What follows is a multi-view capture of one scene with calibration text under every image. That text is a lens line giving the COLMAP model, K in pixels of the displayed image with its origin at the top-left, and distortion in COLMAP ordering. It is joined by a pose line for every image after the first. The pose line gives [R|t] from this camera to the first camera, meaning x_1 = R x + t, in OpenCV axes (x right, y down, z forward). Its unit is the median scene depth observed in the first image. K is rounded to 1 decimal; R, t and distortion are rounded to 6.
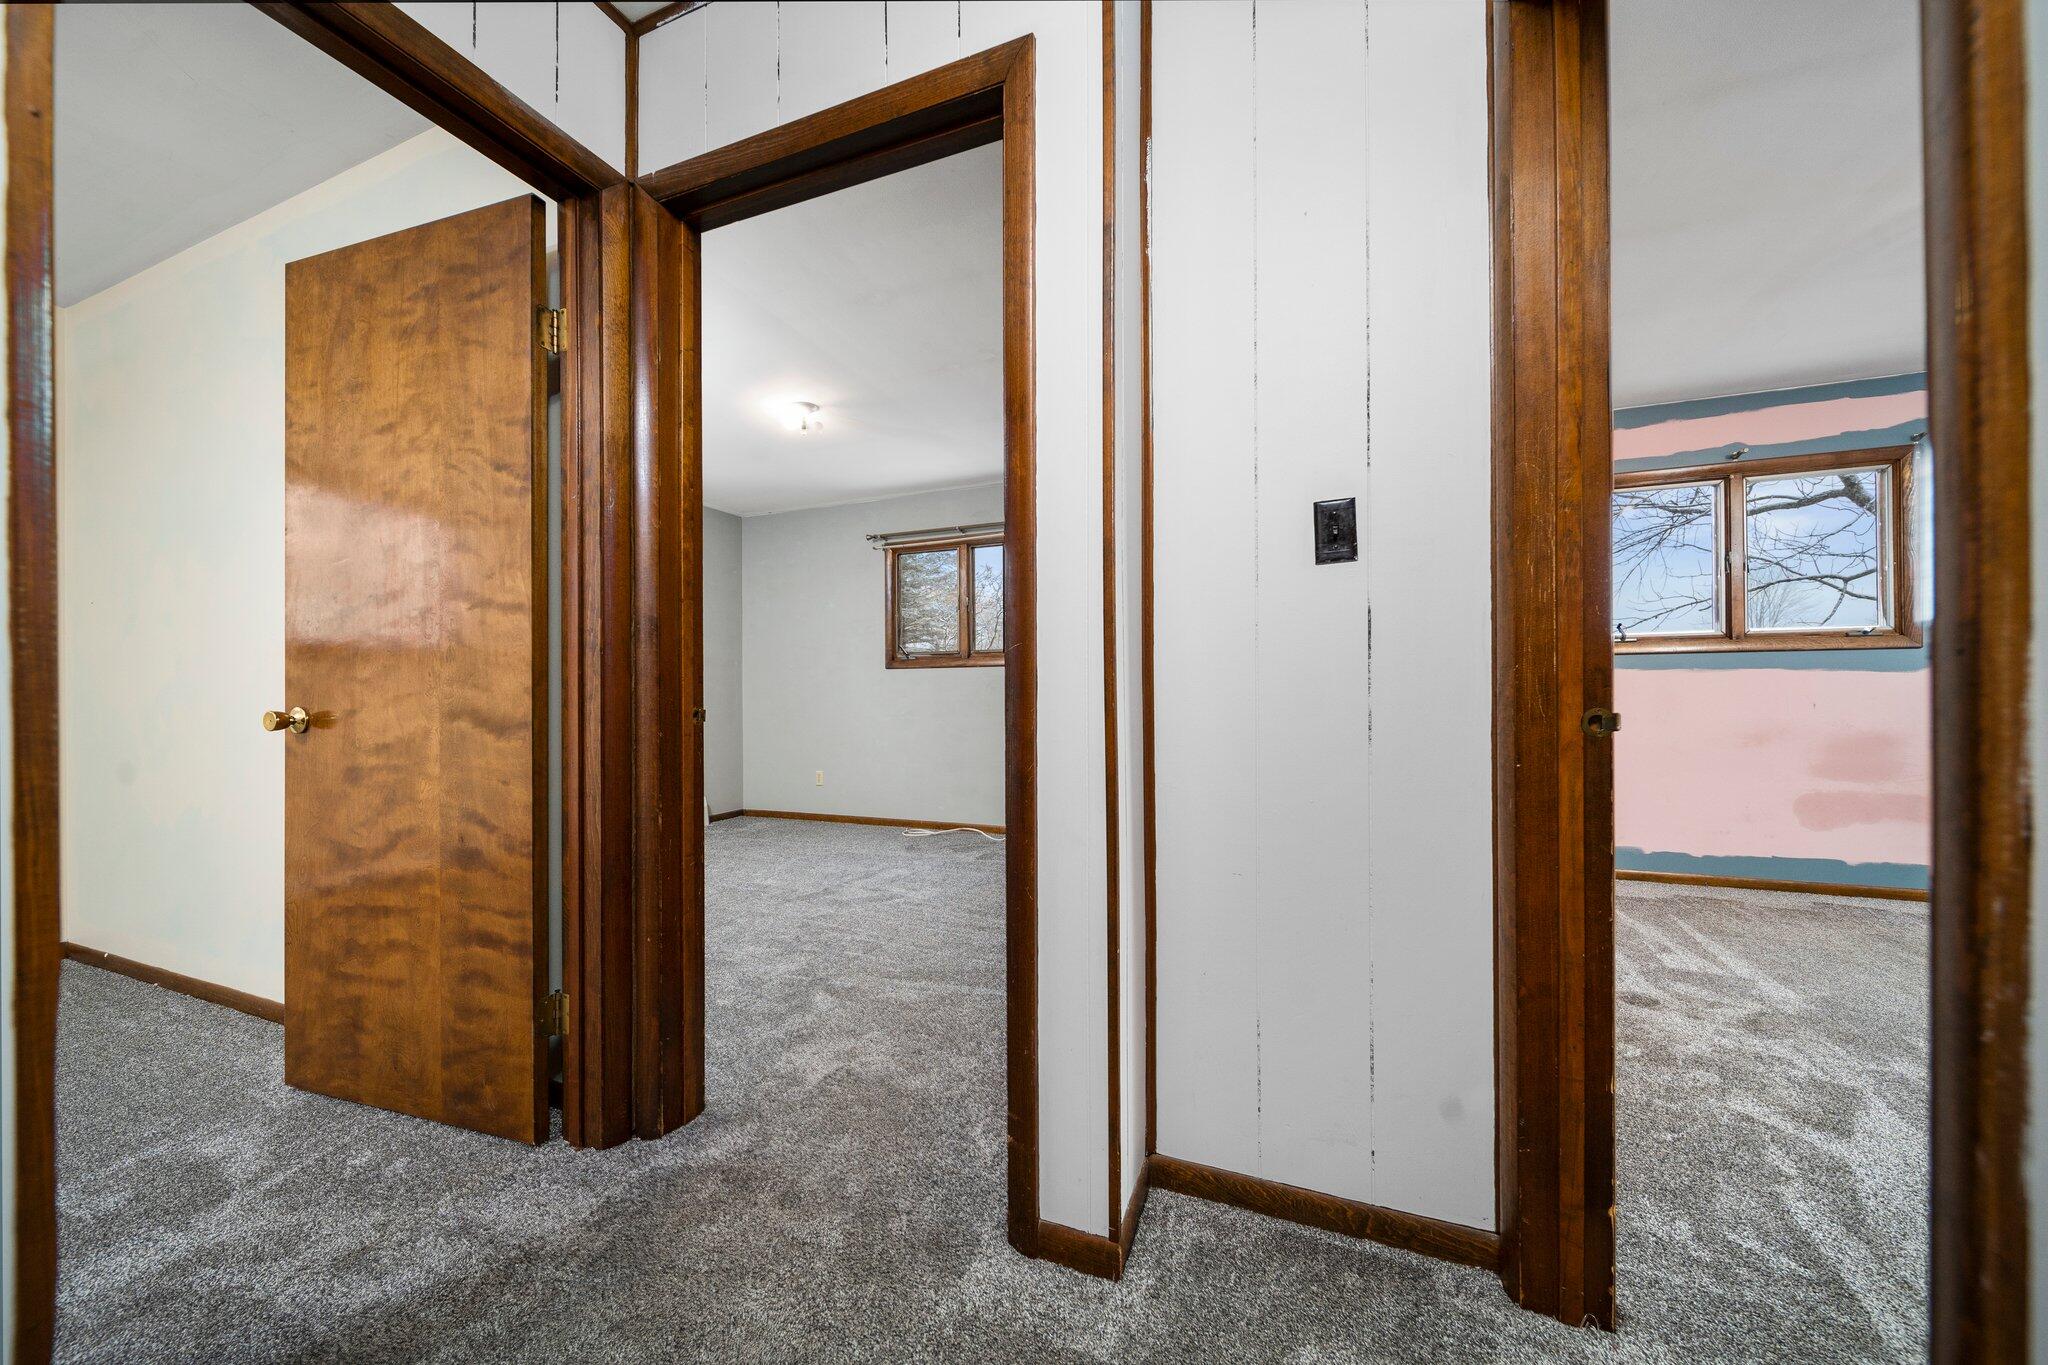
lens RADIAL K [[725.2, 0, 1035.6], [0, 725.2, 699.6], [0, 0, 1]] dist [0.003491, -0.001619]
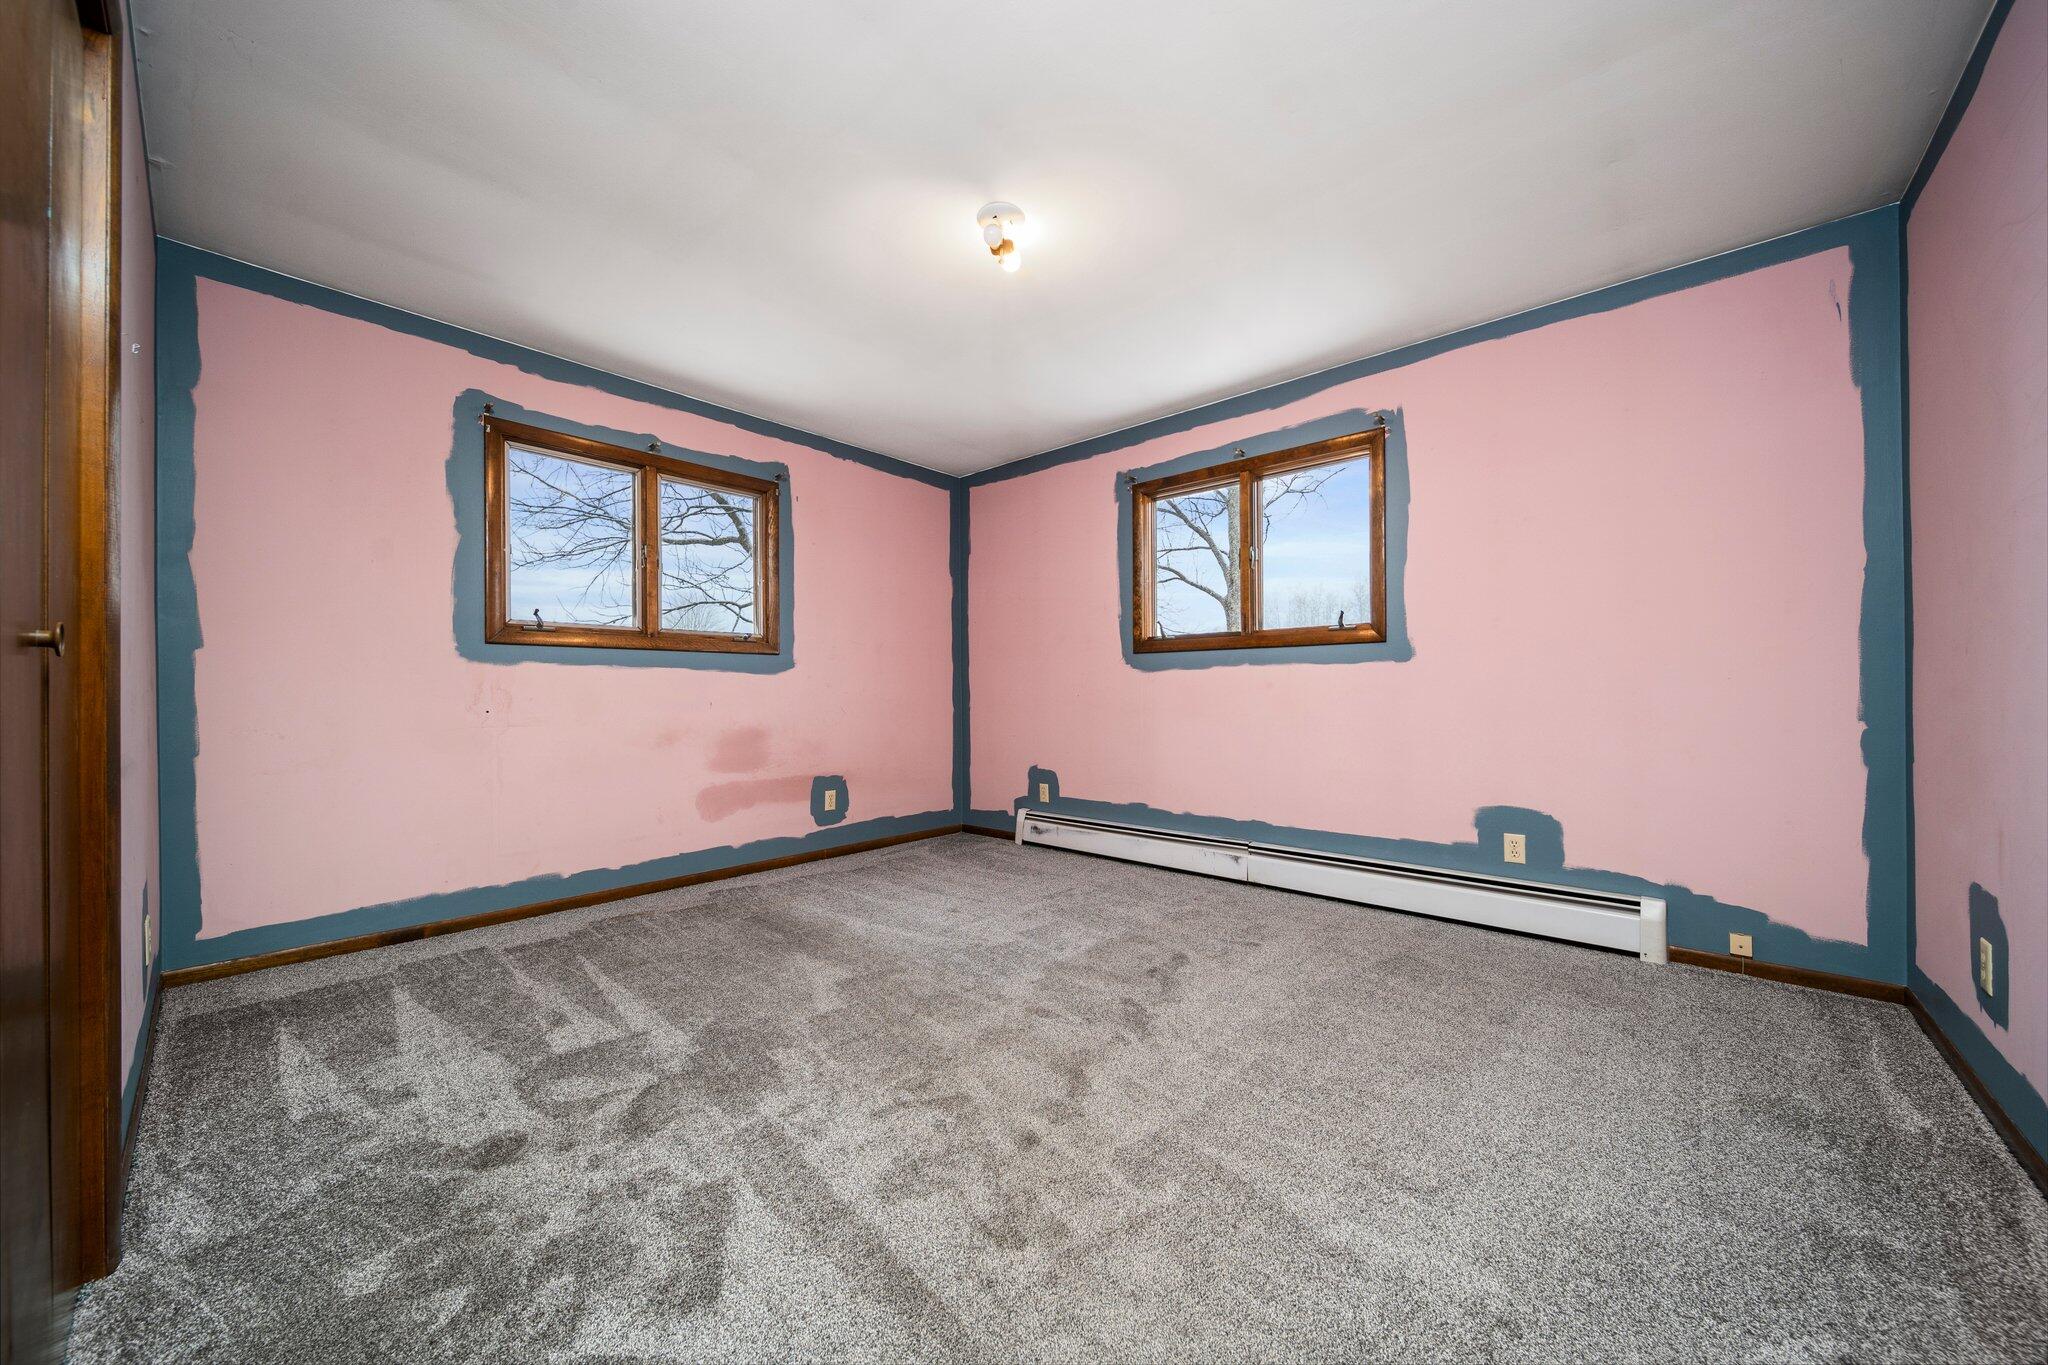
lens RADIAL K [[725.2, 0, 1028.1], [0, 725.2, 693.5], [0, 0, 1]] dist [0.003491, -0.001619]
pose [[0.346990, 0.003615, 0.937862, 0.243705], [0.001006, 0.999991, -0.004227, -0.002569], [-0.937868, 0.002410, 0.346984, 0.202688]]
